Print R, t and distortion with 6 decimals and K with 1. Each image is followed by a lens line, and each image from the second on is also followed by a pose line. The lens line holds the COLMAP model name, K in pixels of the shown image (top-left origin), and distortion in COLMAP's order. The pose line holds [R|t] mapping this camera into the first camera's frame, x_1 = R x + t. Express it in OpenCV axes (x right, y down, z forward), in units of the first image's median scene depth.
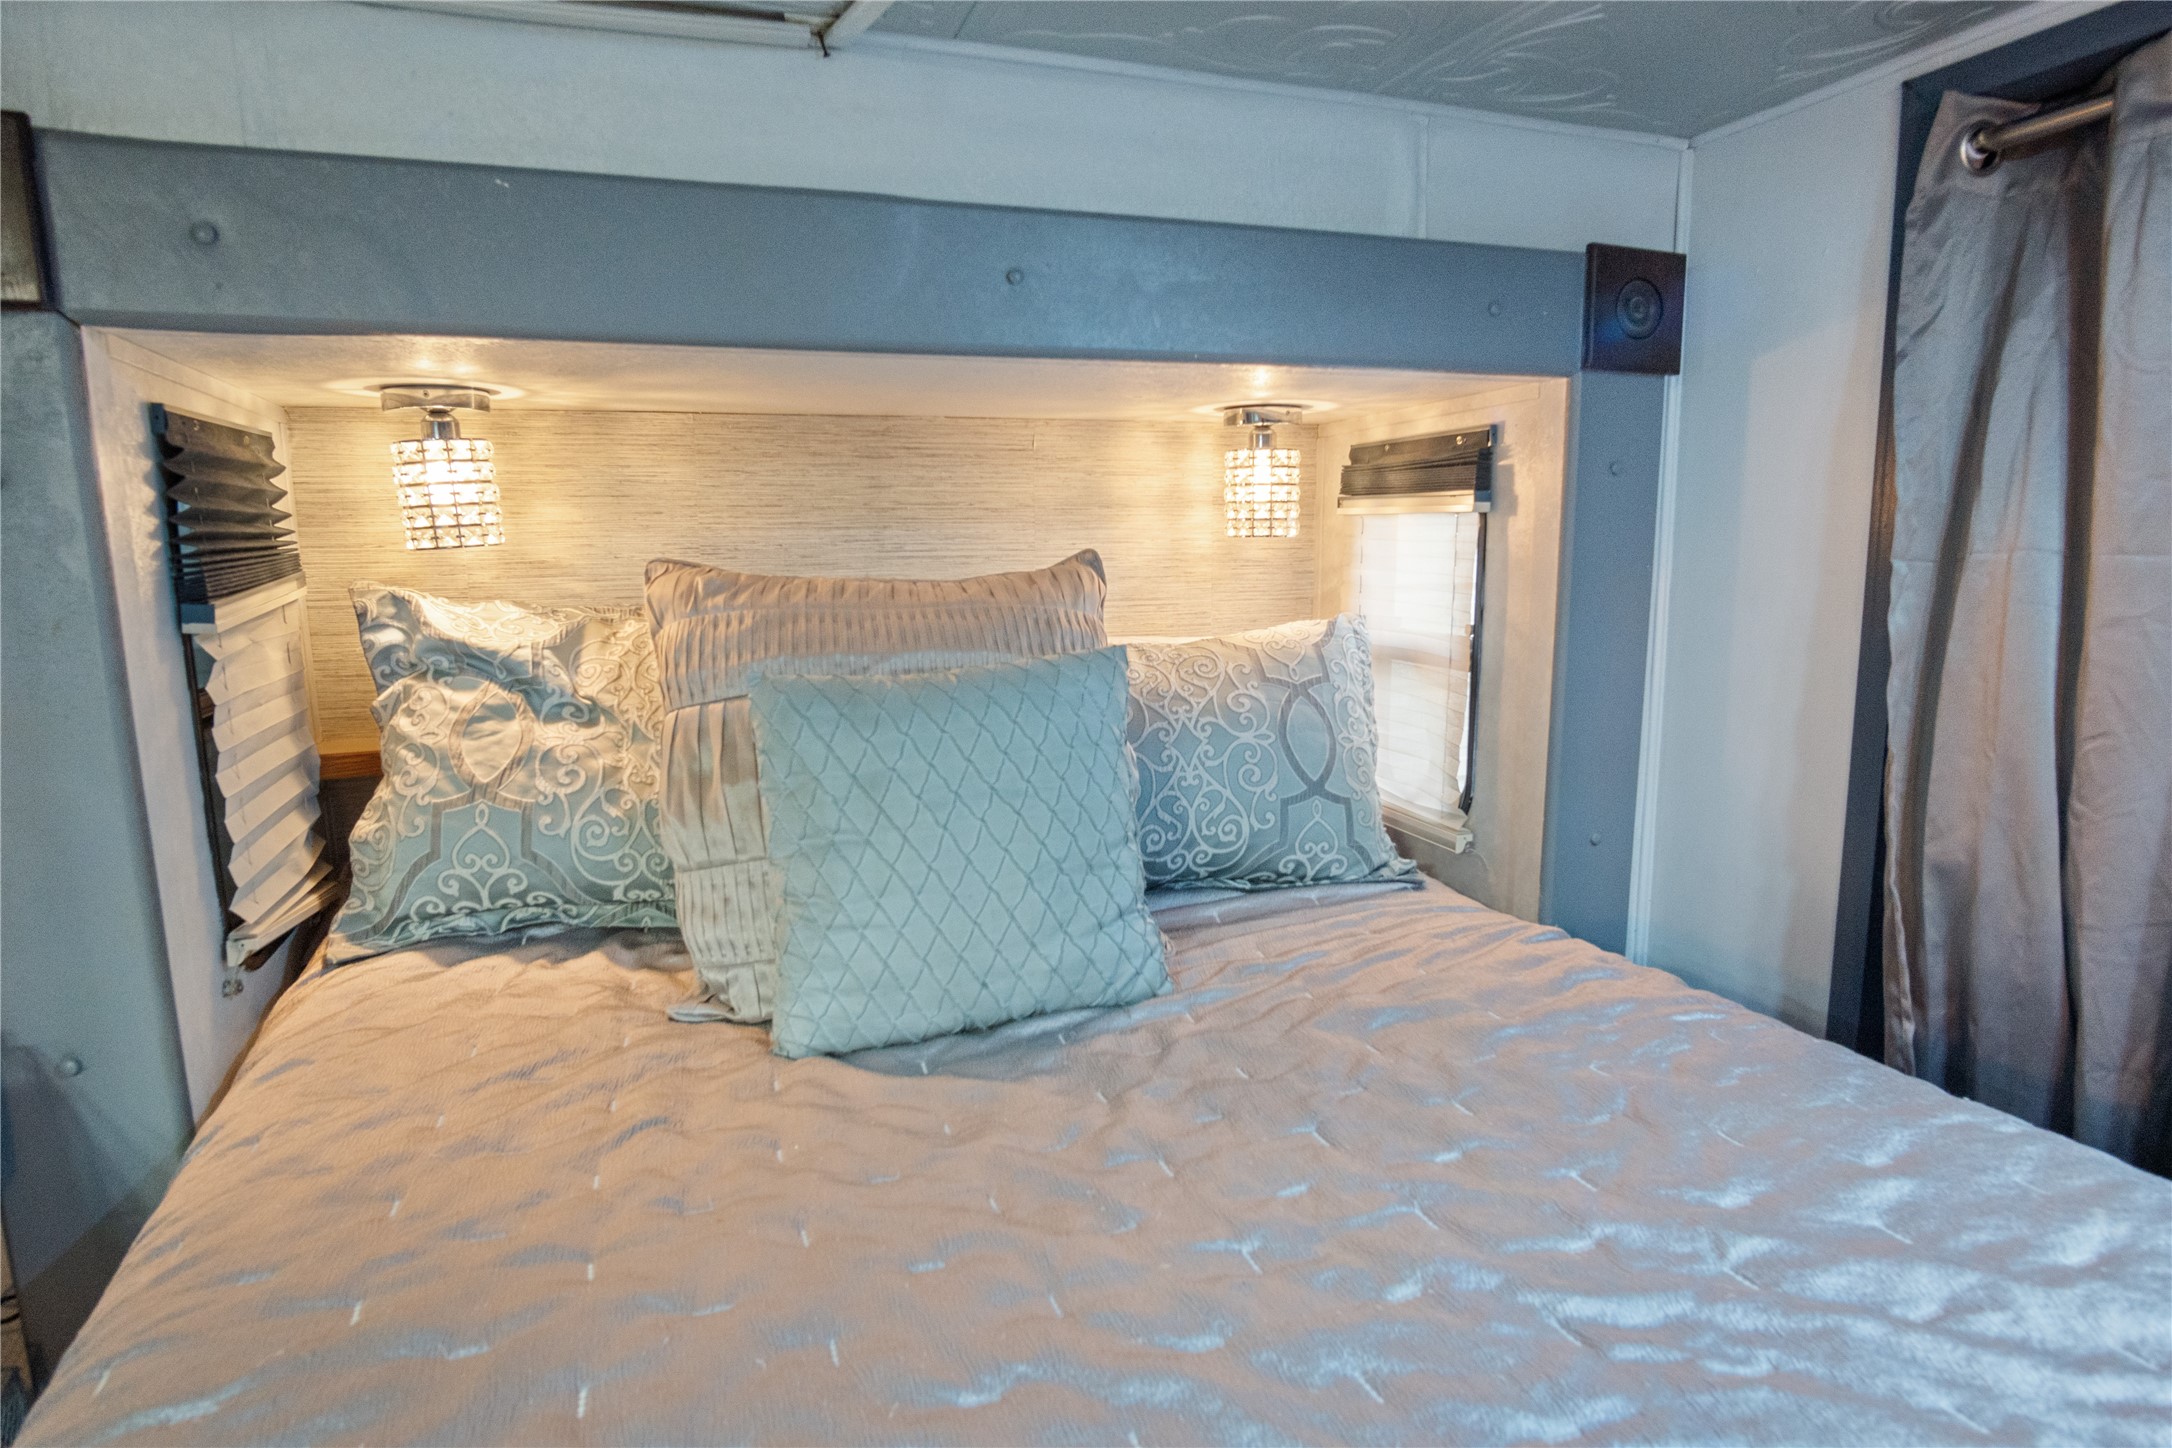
lens RADIAL K [[1198.4, 0, 1081.2], [0, 1198.4, 742.7], [0, 0, 1]] dist [-0.032381, 0.015422]
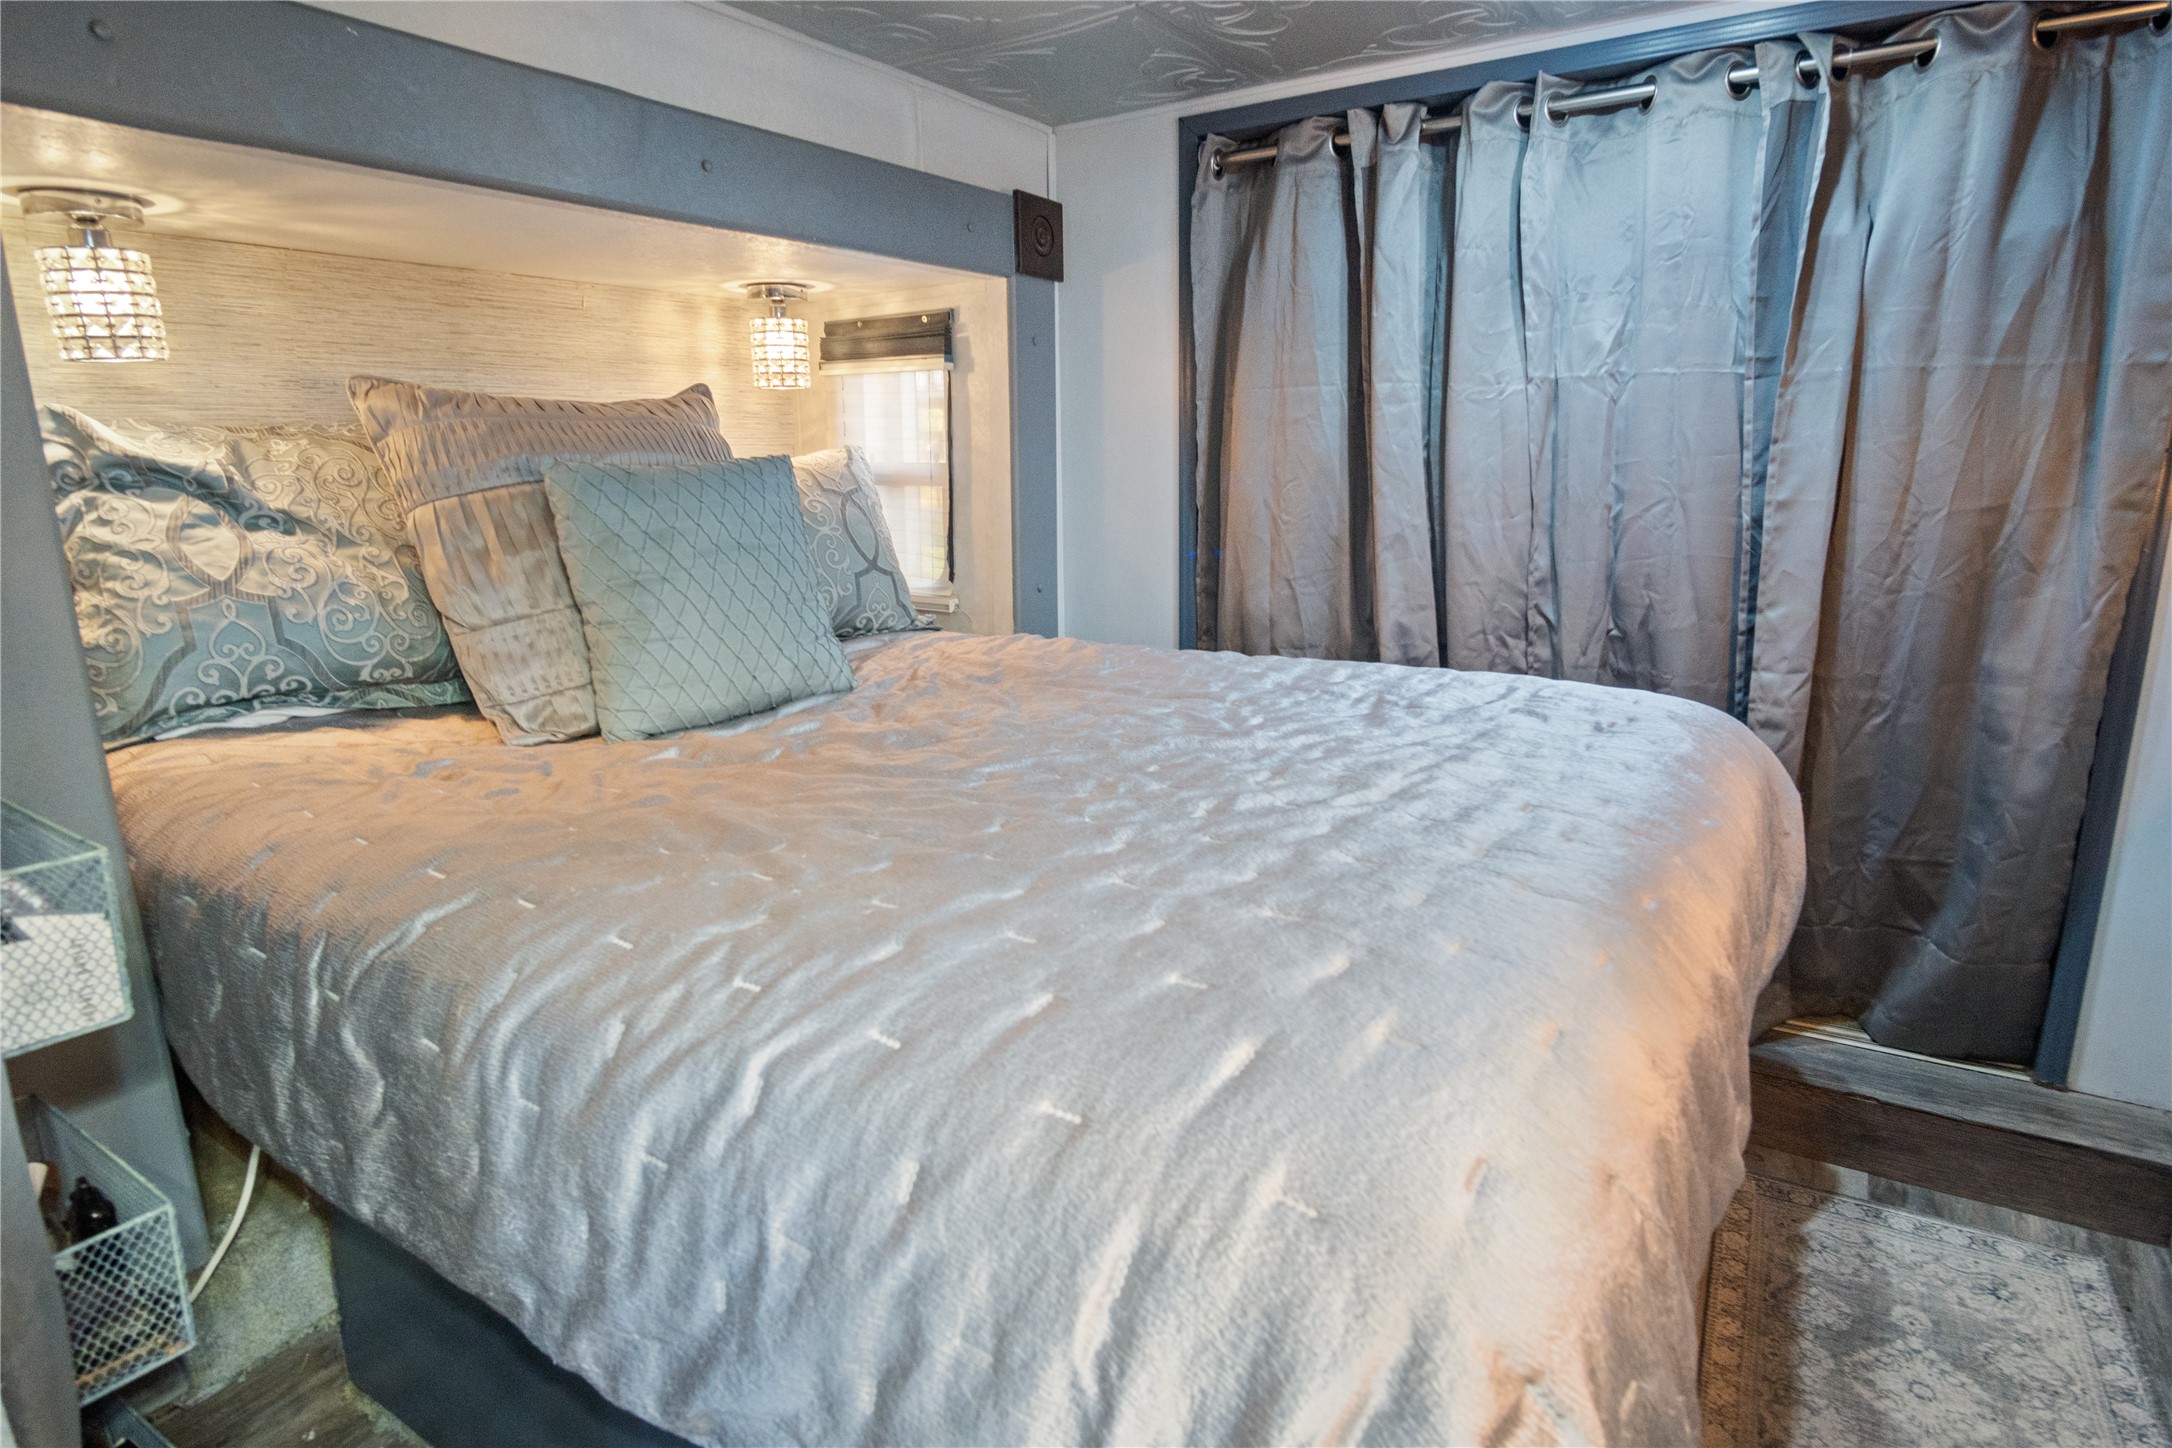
lens RADIAL K [[1198.4, 0, 1081.2], [0, 1198.4, 742.7], [0, 0, 1]] dist [-0.032381, 0.015422]
pose [[0.804379, -0.139313, 0.577552, -0.474276], [0.103463, 0.990112, 0.094732, 0.146007], [-0.585039, -0.016445, 0.810839, -0.300350]]
